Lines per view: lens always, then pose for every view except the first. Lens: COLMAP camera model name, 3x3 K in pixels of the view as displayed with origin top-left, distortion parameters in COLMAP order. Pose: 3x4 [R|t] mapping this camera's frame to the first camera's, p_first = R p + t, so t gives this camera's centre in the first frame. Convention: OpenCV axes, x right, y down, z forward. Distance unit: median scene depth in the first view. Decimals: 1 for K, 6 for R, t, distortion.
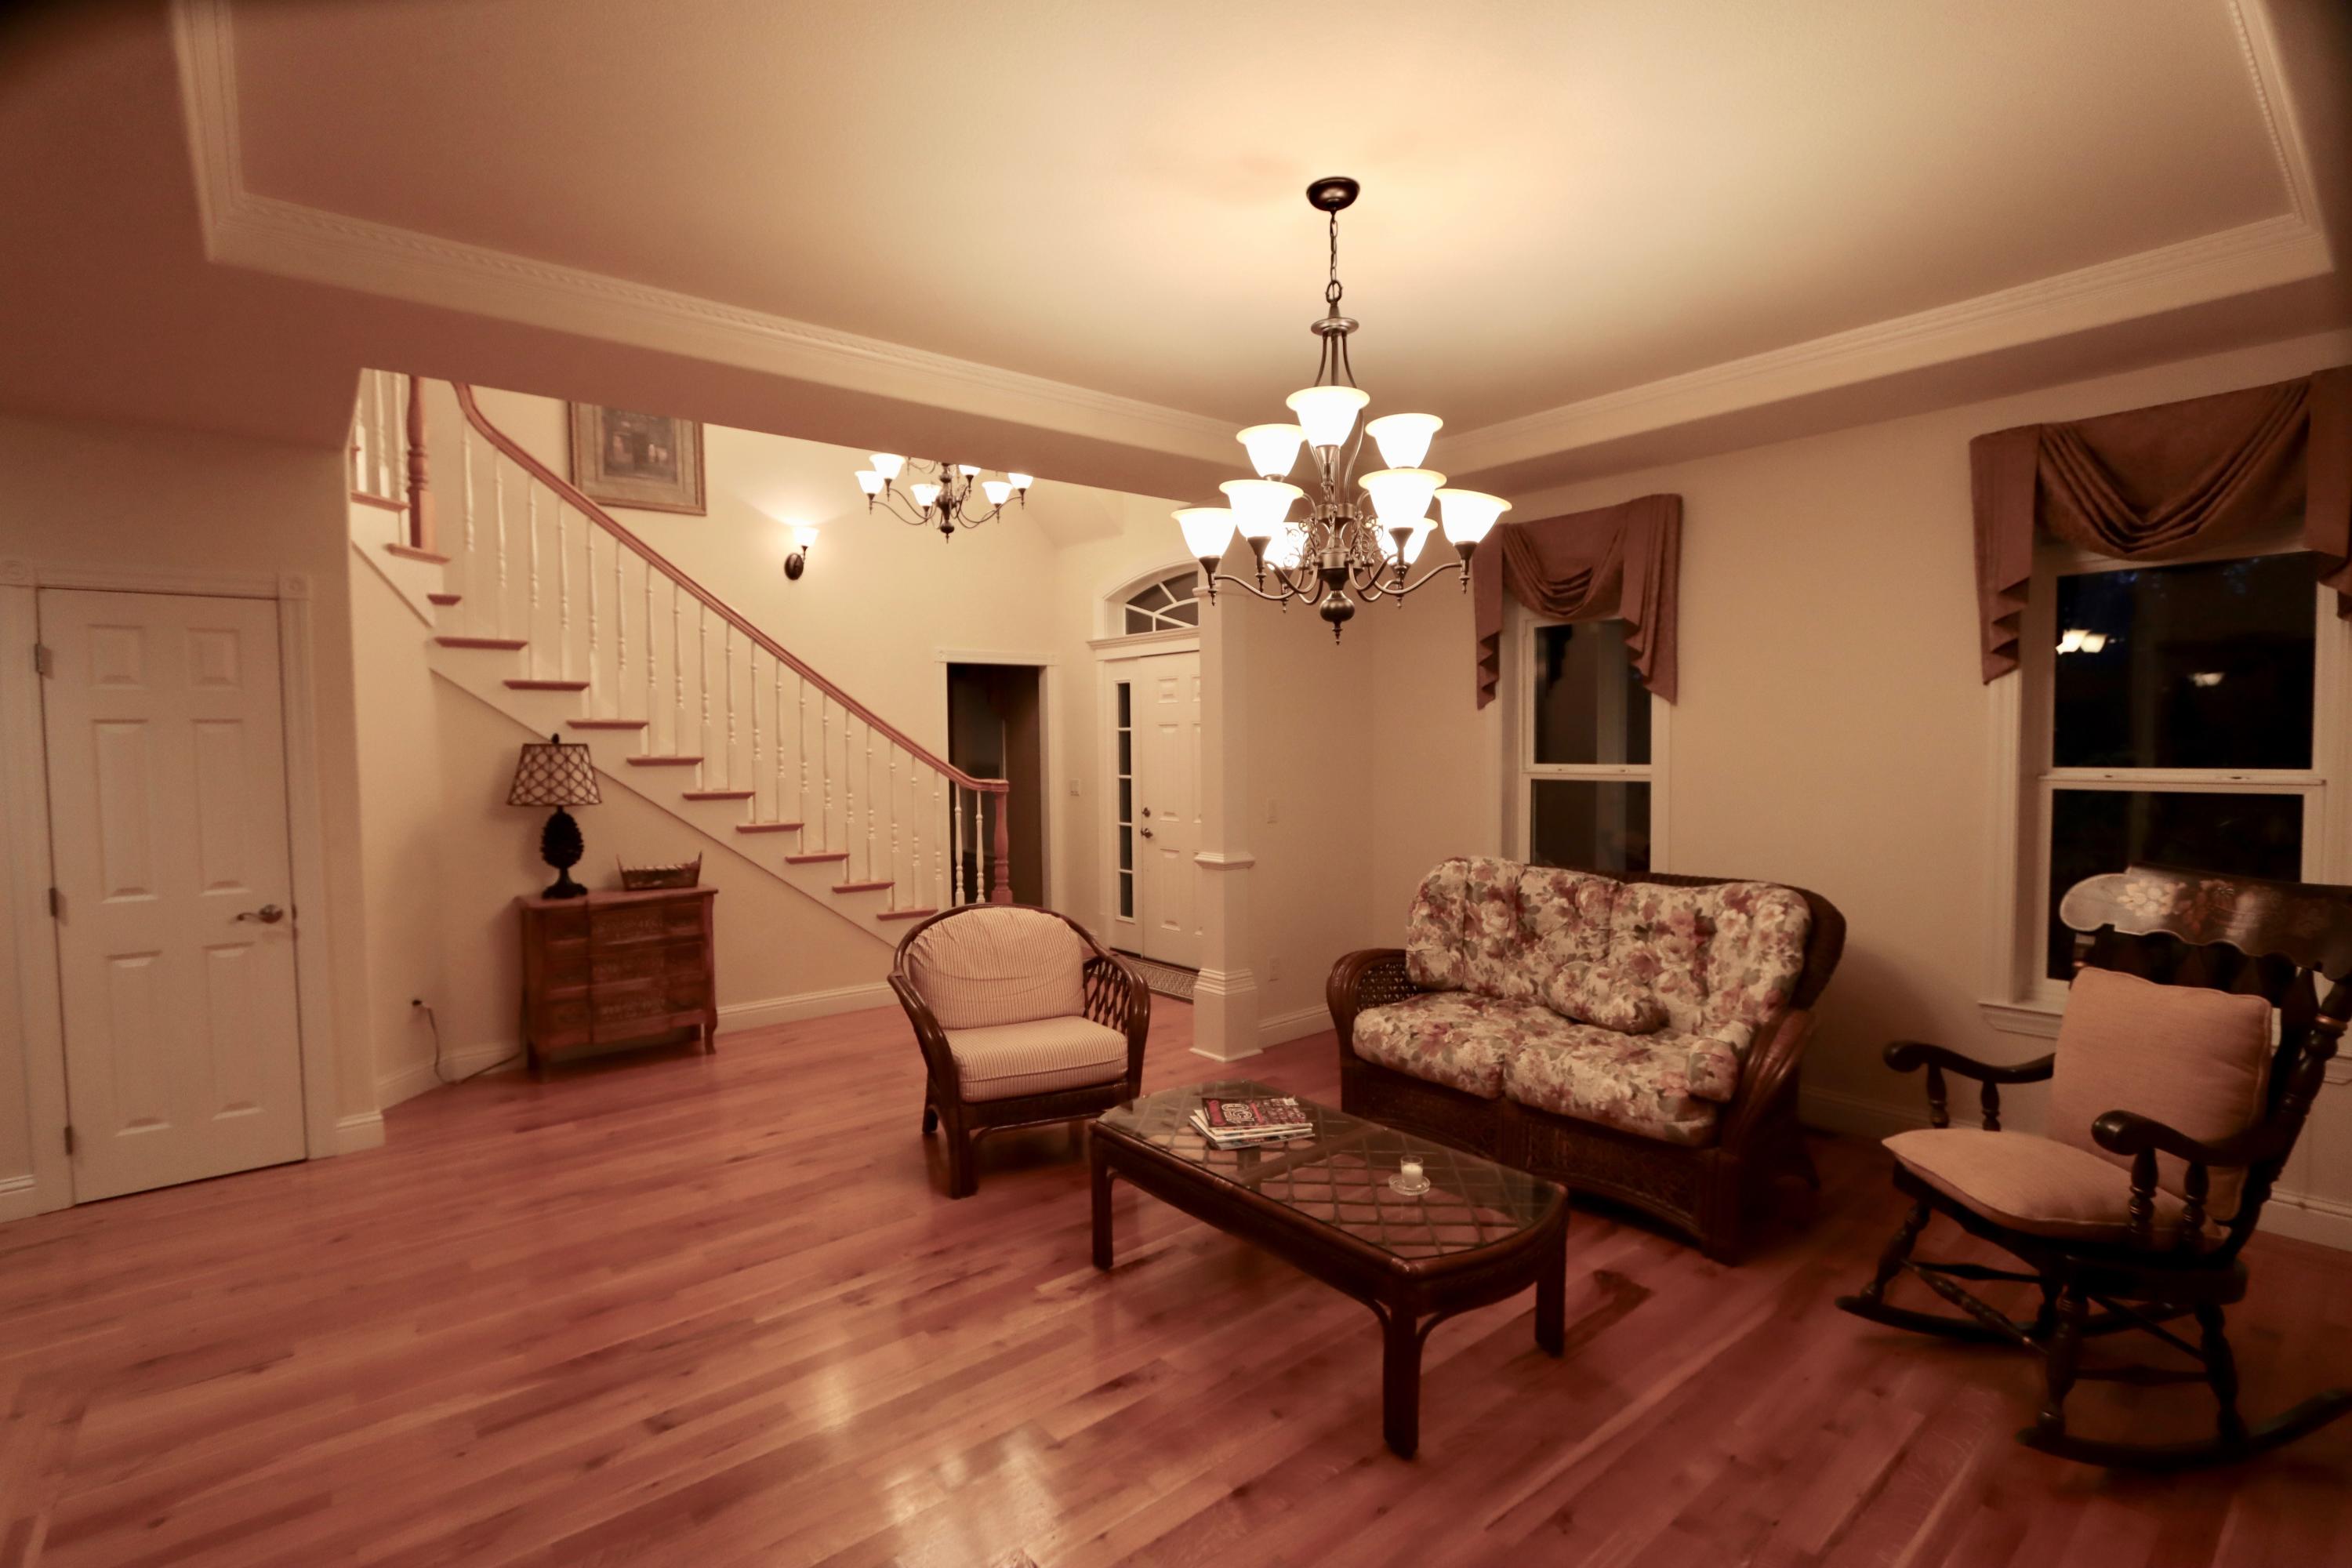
lens RADIAL K [[1082.2, 0, 1172.2], [0, 1082.2, 780.6], [0, 0, 1]] dist [-0.006150, 0.000501]
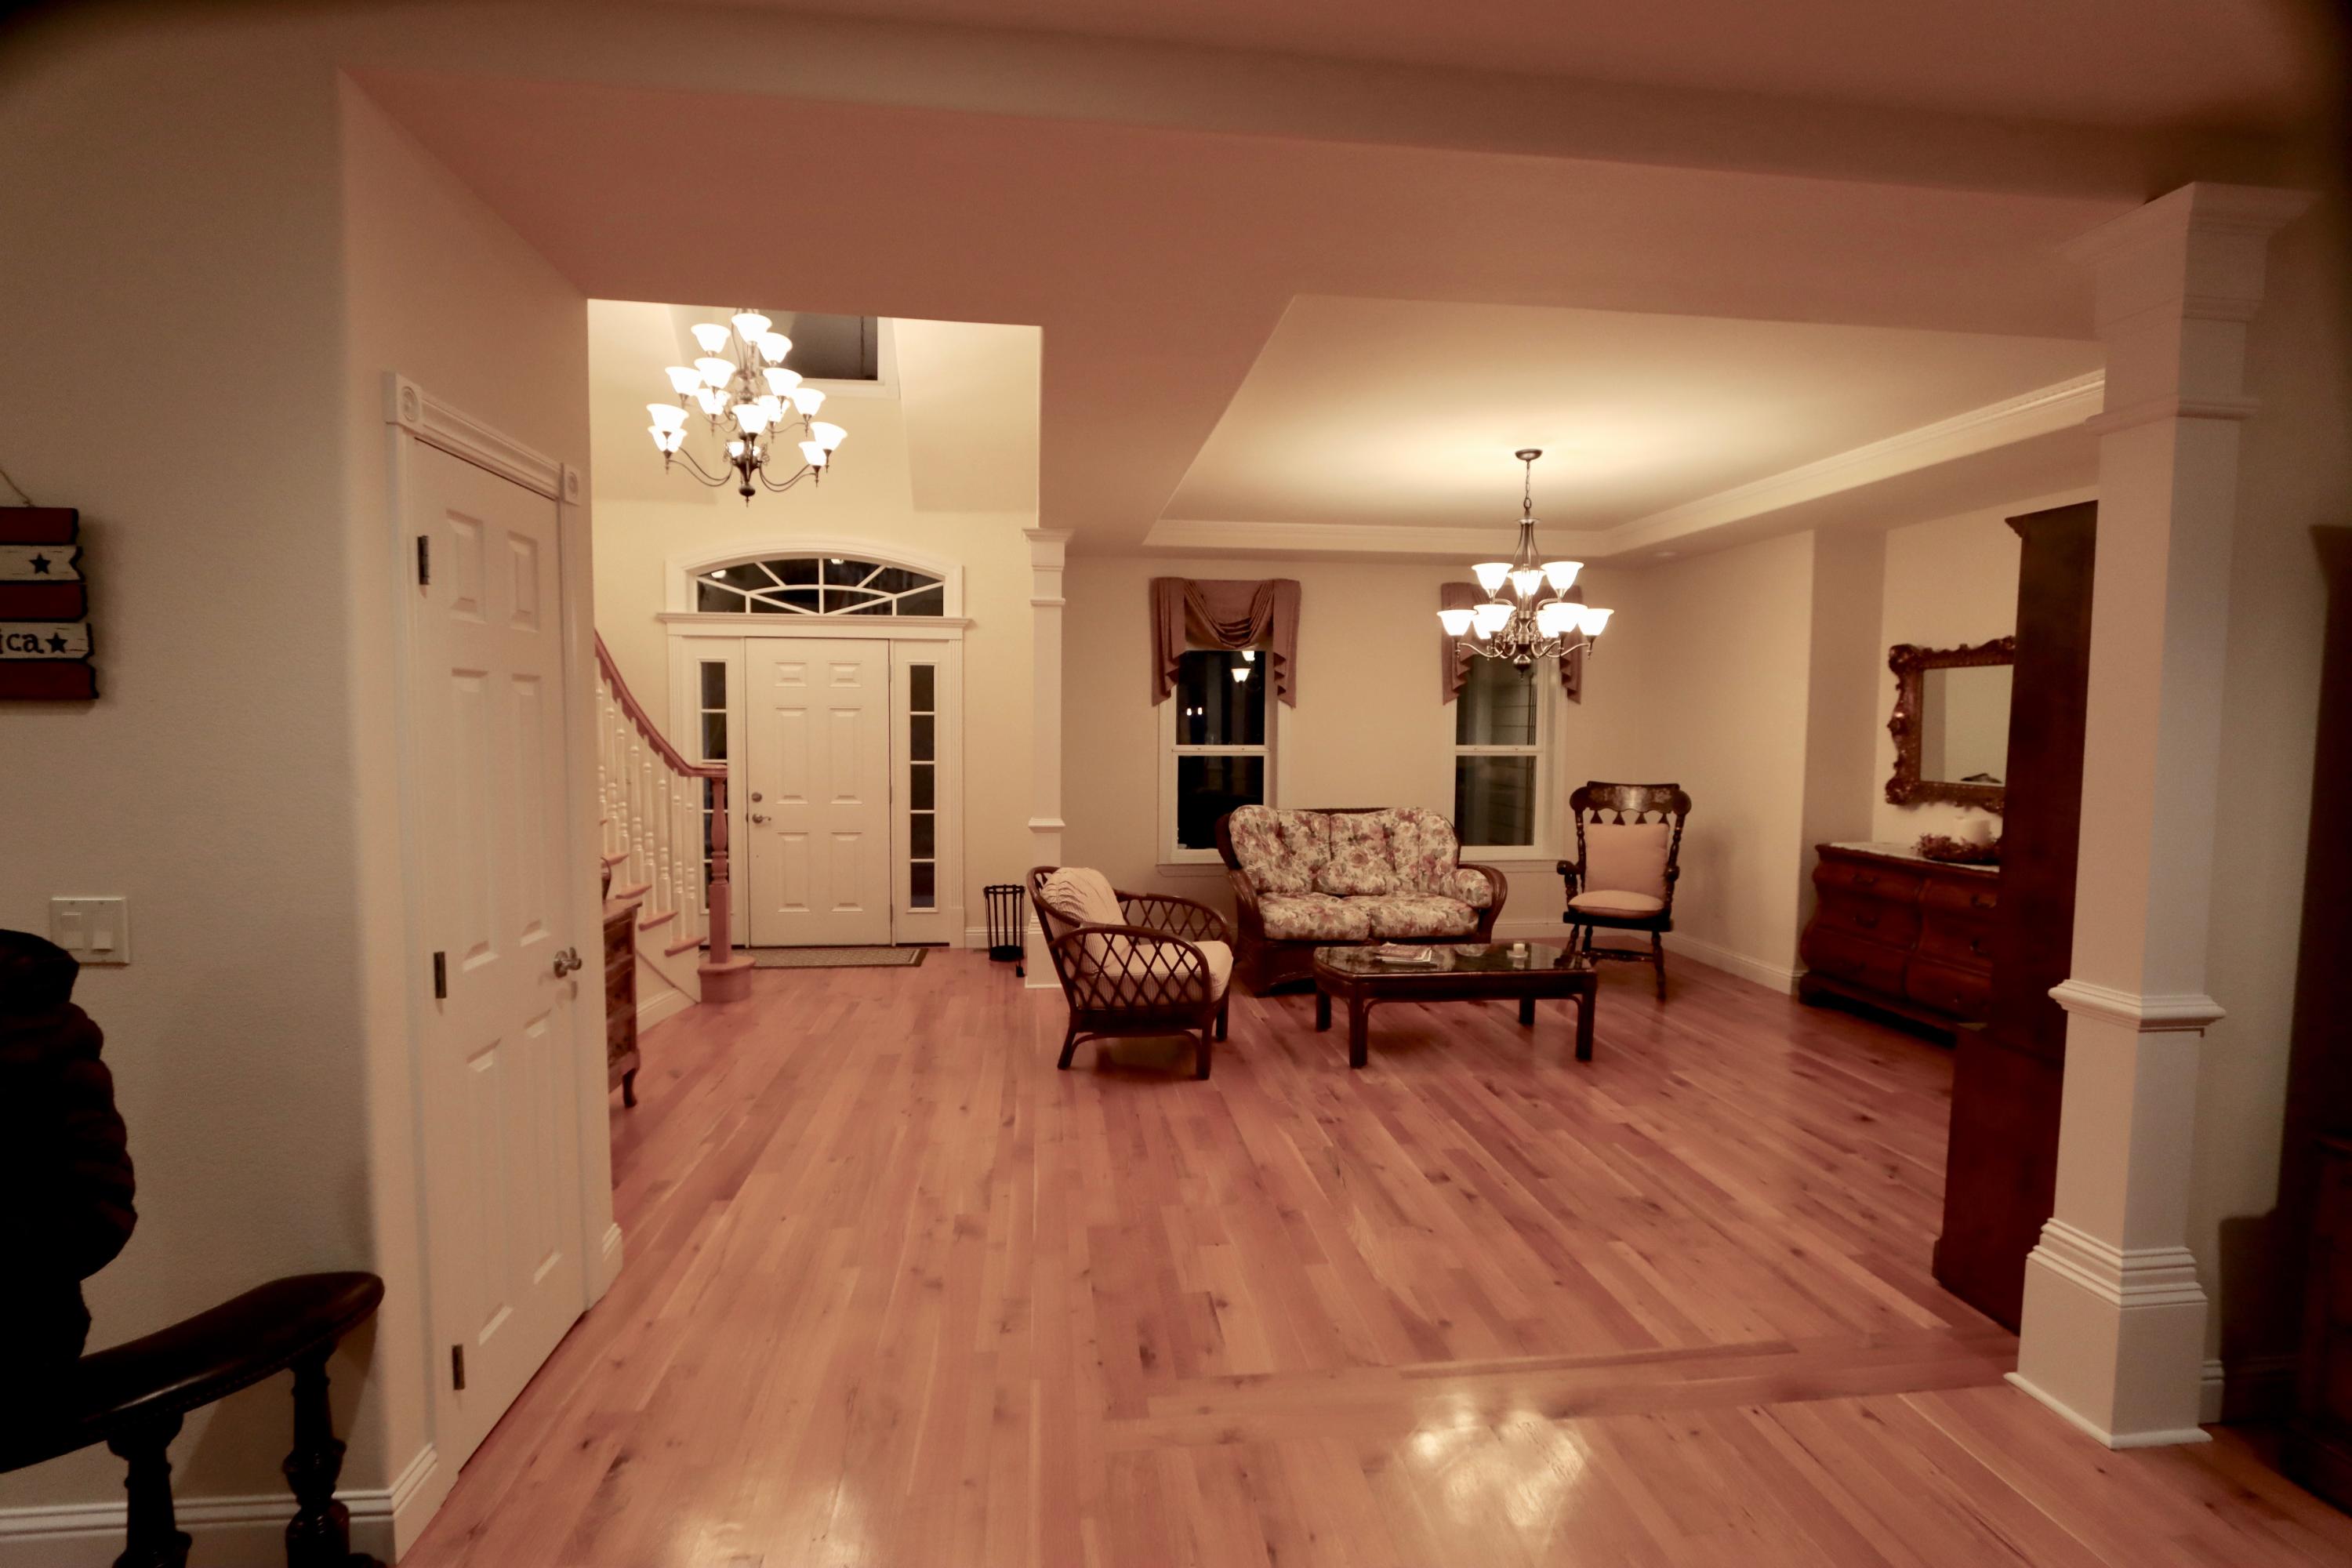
lens RADIAL K [[1082.2, 0, 1169.7], [0, 1082.2, 771.3], [0, 0, 1]] dist [-0.006150, 0.000501]
pose [[0.542400, -0.021720, 0.839839, -1.098293], [0.019194, 0.999725, 0.013459, -0.000617], [-0.839901, 0.008819, 0.542668, 0.278887]]
